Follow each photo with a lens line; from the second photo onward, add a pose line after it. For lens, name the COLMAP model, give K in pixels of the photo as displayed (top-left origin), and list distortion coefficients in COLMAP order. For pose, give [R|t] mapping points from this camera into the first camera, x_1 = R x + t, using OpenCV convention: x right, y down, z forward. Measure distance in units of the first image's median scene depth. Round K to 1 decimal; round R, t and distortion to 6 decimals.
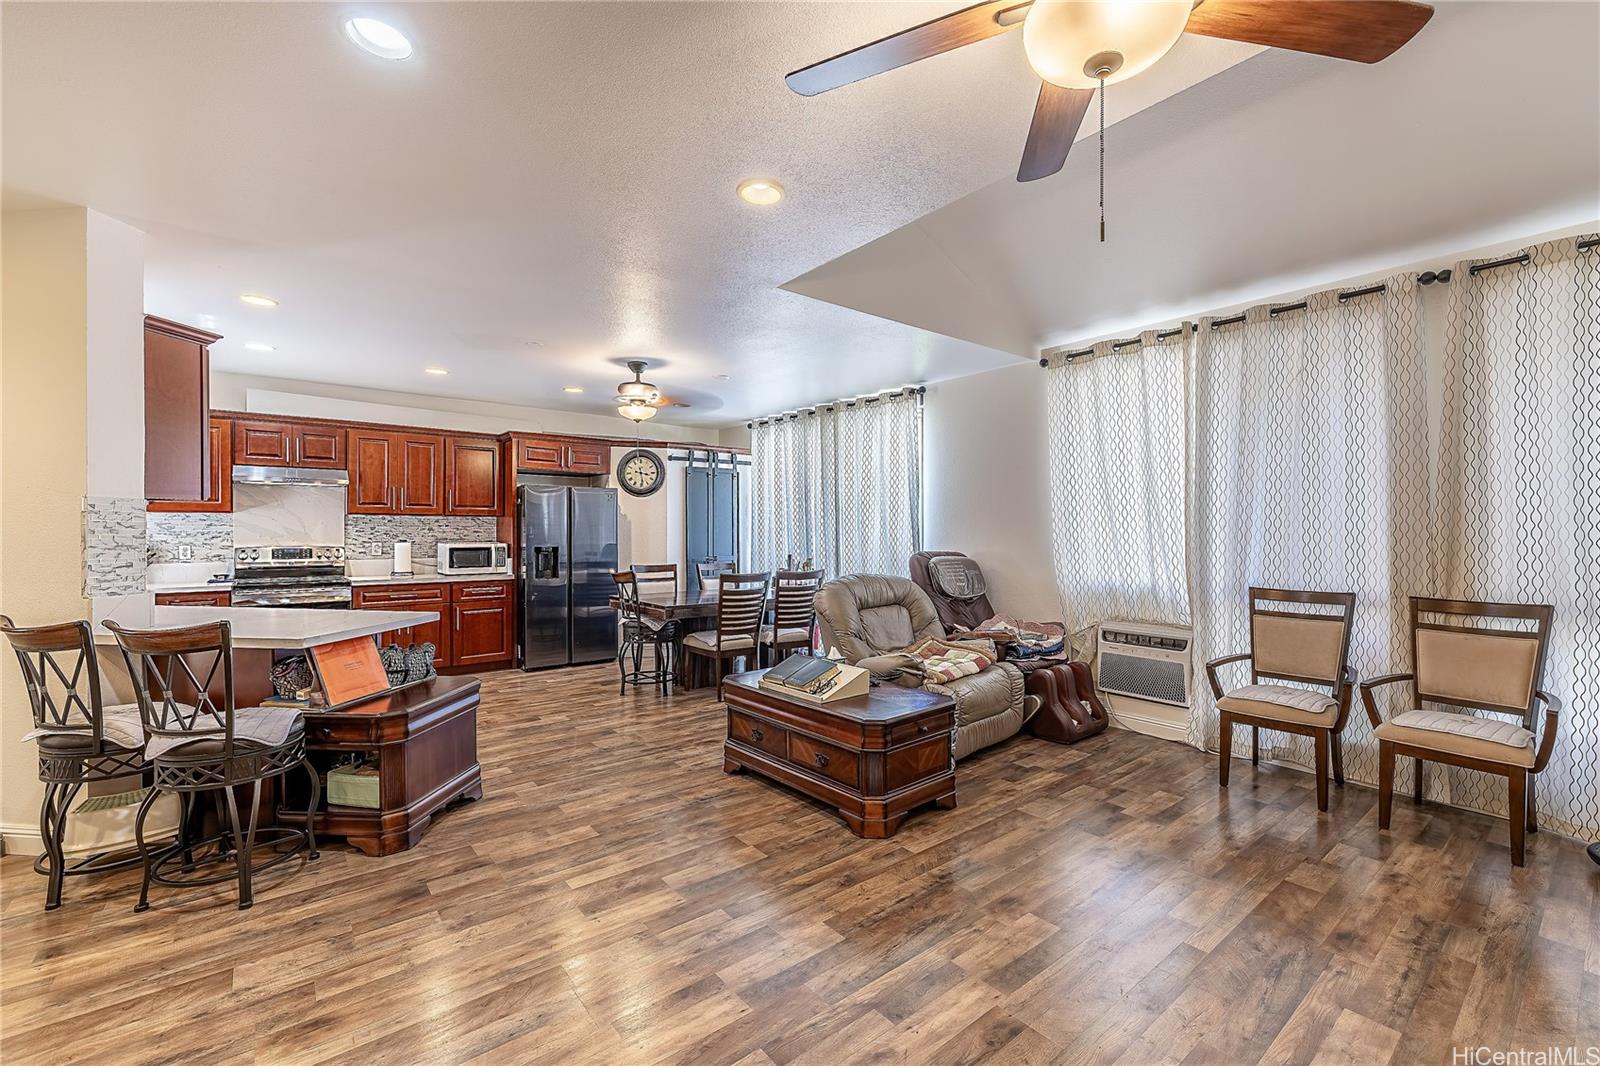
lens RADIAL K [[671.9, 0, 797.8], [0, 671.9, 530.0], [0, 0, 1]] dist [-0.000869, 0.000020]
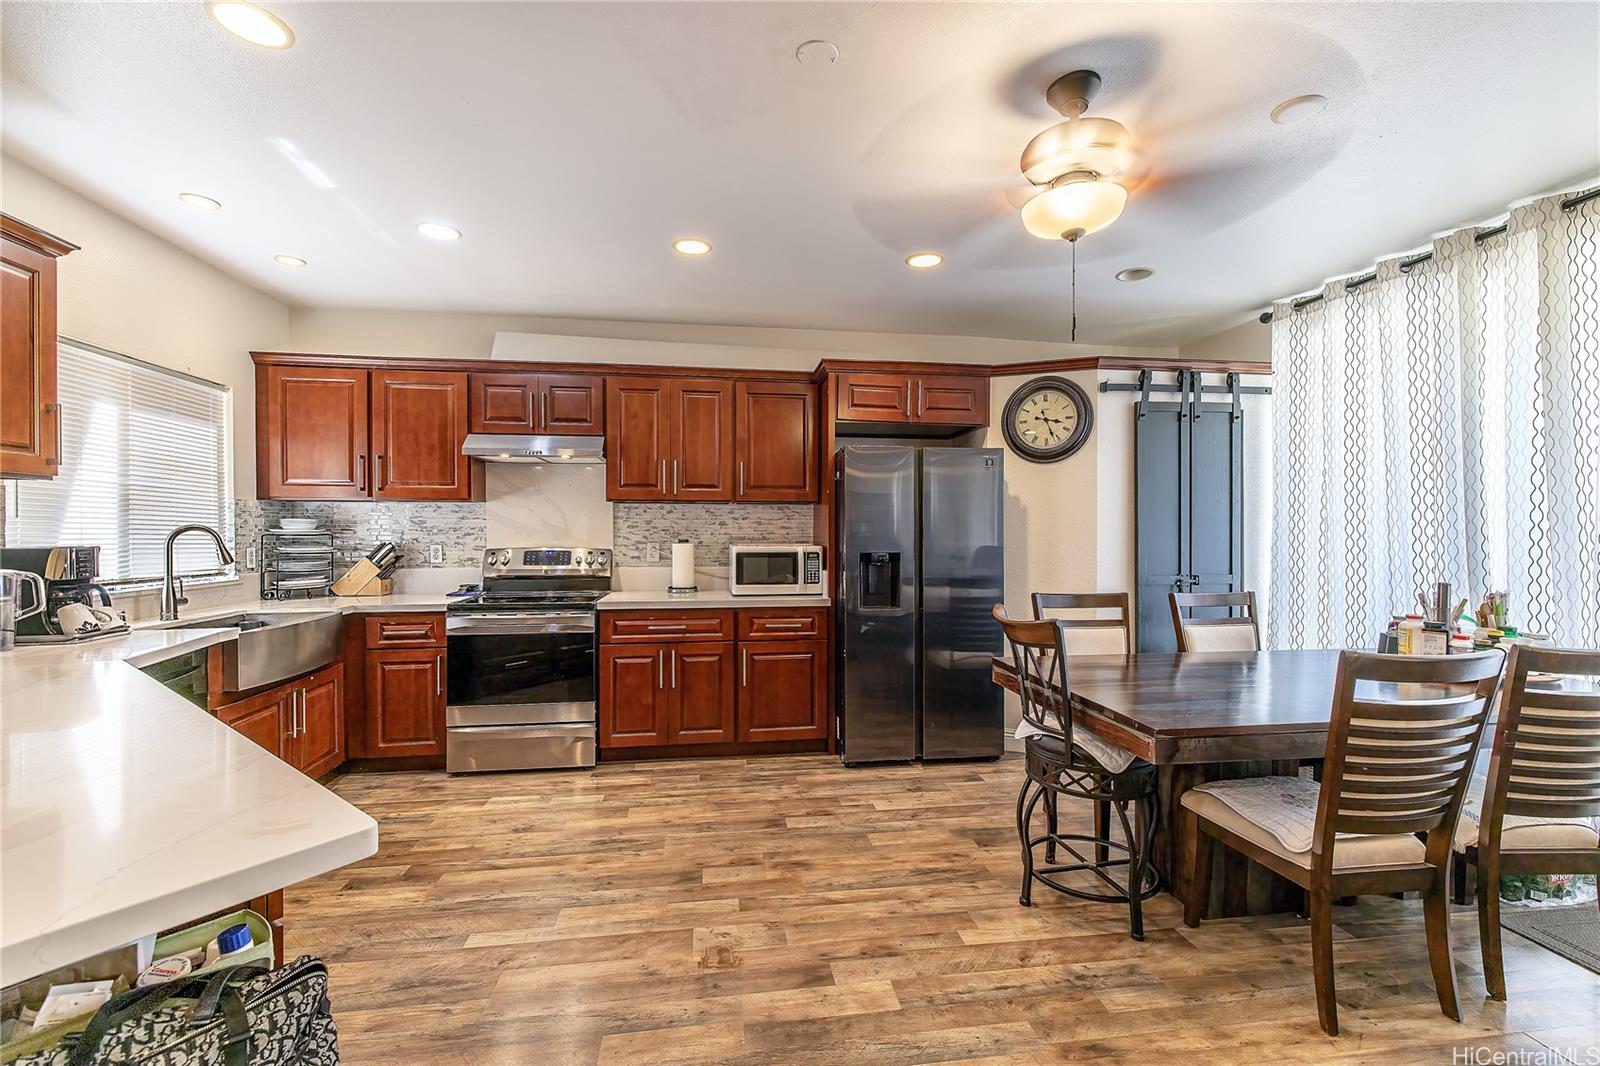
lens RADIAL K [[671.9, 0, 796.6], [0, 671.9, 532.3], [0, 0, 1]] dist [-0.000869, 0.000020]
pose [[0.860879, 0.001497, -0.508808, -0.140298], [0.000076, 0.999995, 0.003069, 0.005158], [0.508810, -0.002681, 0.860875, 0.461331]]
